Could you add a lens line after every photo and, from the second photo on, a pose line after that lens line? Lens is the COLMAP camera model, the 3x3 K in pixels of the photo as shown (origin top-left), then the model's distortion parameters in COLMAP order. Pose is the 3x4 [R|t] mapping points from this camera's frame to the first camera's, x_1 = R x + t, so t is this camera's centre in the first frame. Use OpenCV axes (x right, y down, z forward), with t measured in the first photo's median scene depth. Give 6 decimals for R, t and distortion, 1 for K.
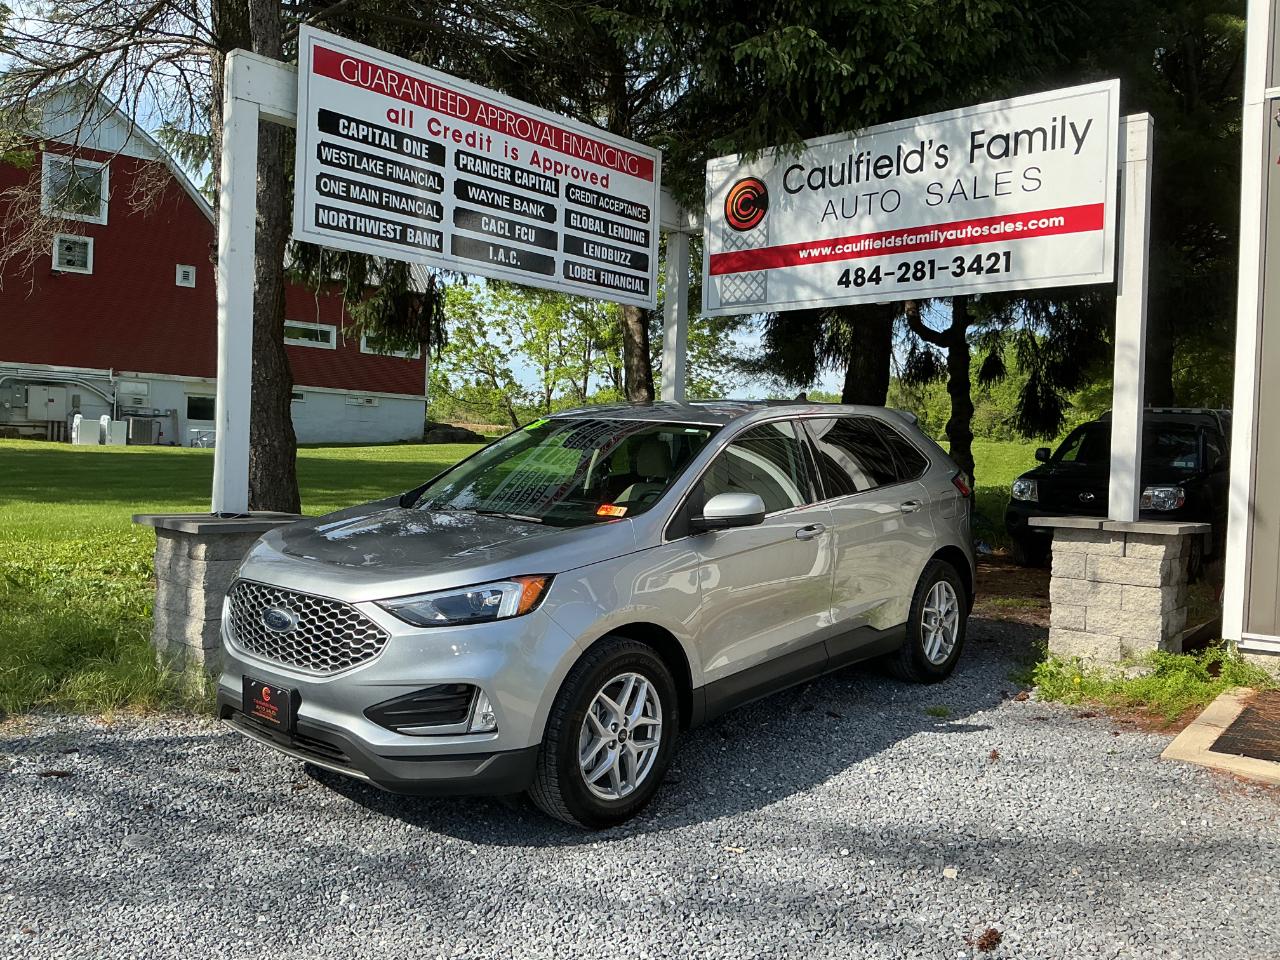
lens RADIAL K [[1065.0, 0, 641.0], [0, 1065.0, 483.2], [0, 0, 1]] dist [0.168072, -0.376454]
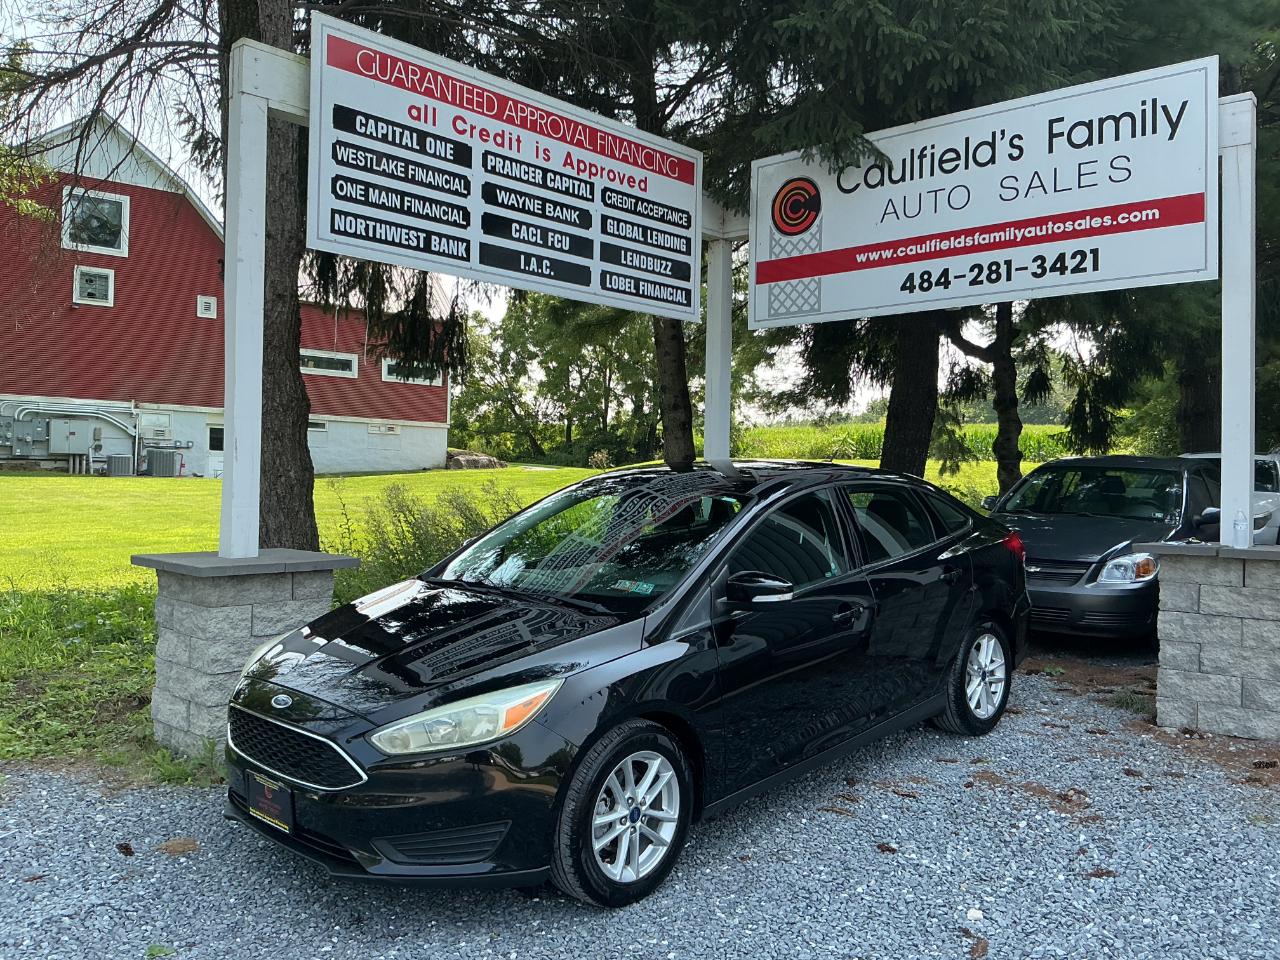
lens RADIAL K [[1064.5, 0, 640.0], [0, 1064.5, 480.0], [0, 0, 1]] dist [0.166009, -0.370674]
pose [[0.999692, -0.014737, -0.019957, -0.023391], [0.014218, 0.999563, -0.025899, -0.003438], [0.020330, 0.025608, 0.999465, 0.091661]]
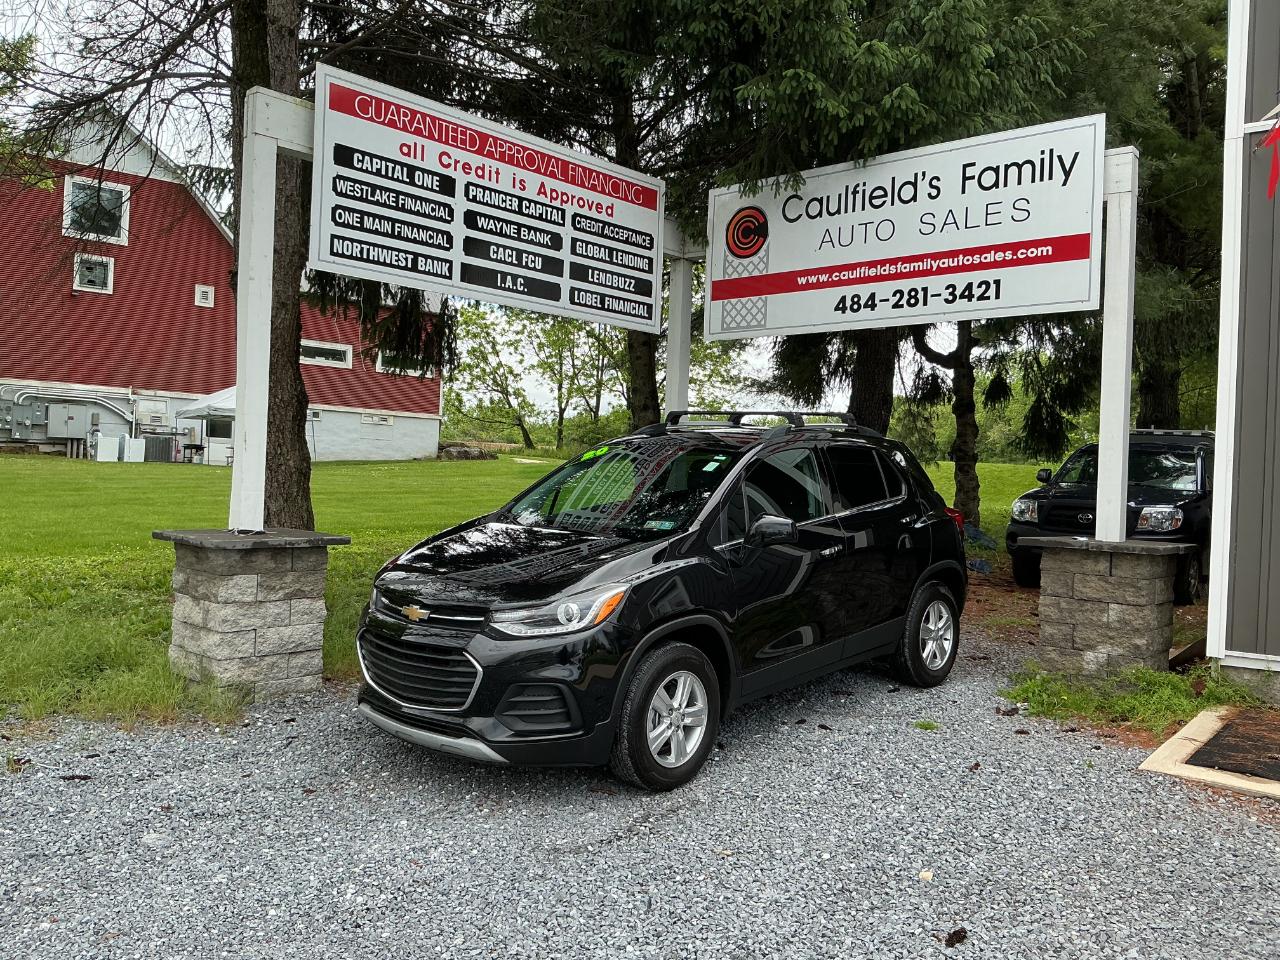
lens RADIAL K [[1065.0, 0, 641.0], [0, 1065.0, 483.2], [0, 0, 1]] dist [0.168072, -0.376454]
pose [[0.999913, 0.003657, -0.012642, 0.011371], [-0.003874, 0.999845, -0.017172, -0.000602], [0.012577, 0.017219, 0.999773, -0.031292]]
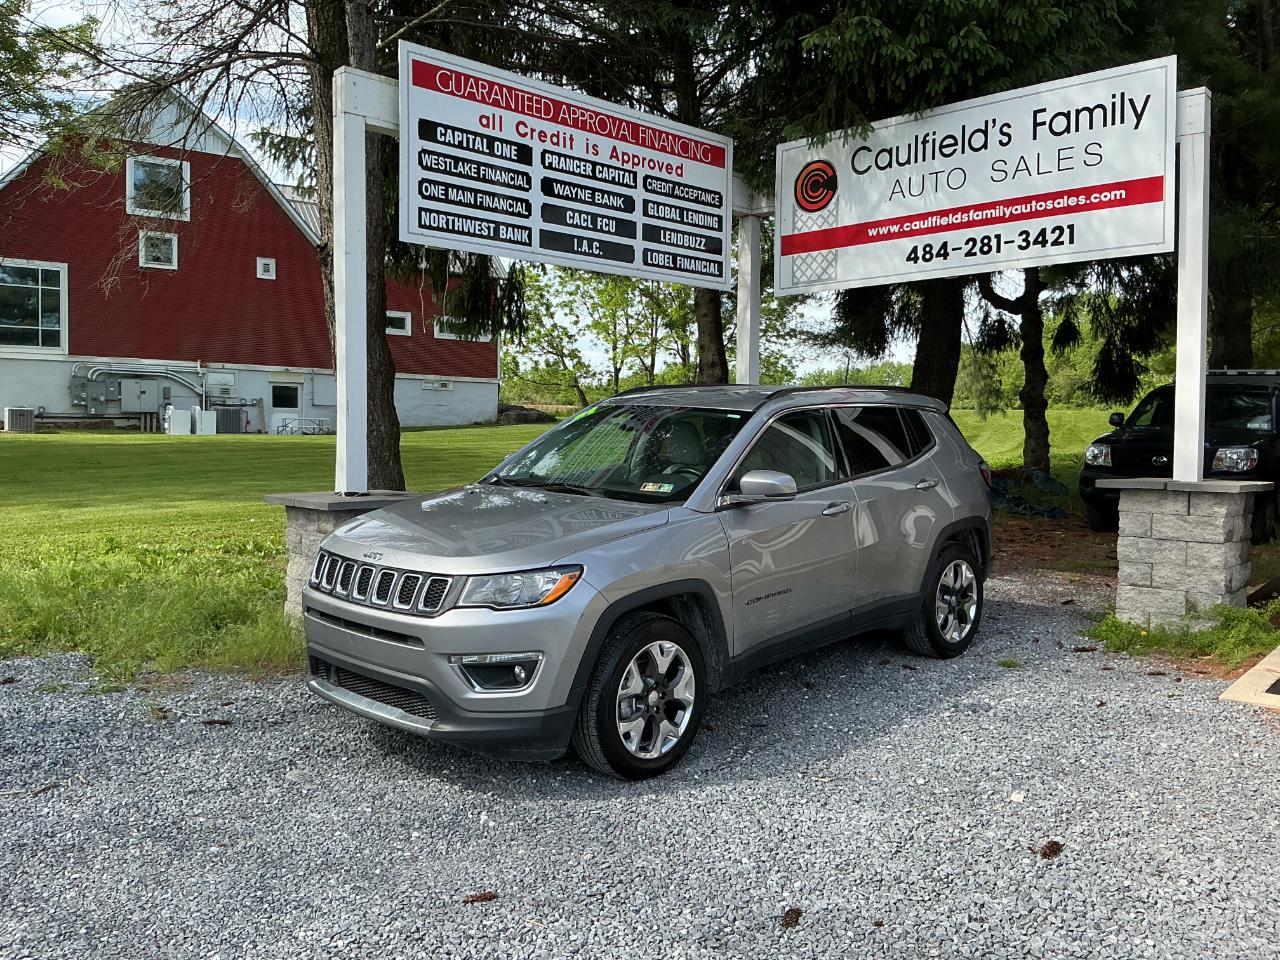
lens RADIAL K [[1071.1, 0, 639.0], [0, 1071.1, 481.1], [0, 0, 1]] dist [0.158579, -0.357026]
pose [[0.997567, -0.022593, -0.065958, -0.011019], [0.023859, 0.999545, 0.018473, 0.002600], [0.065511, -0.020001, 0.997651, -0.069718]]
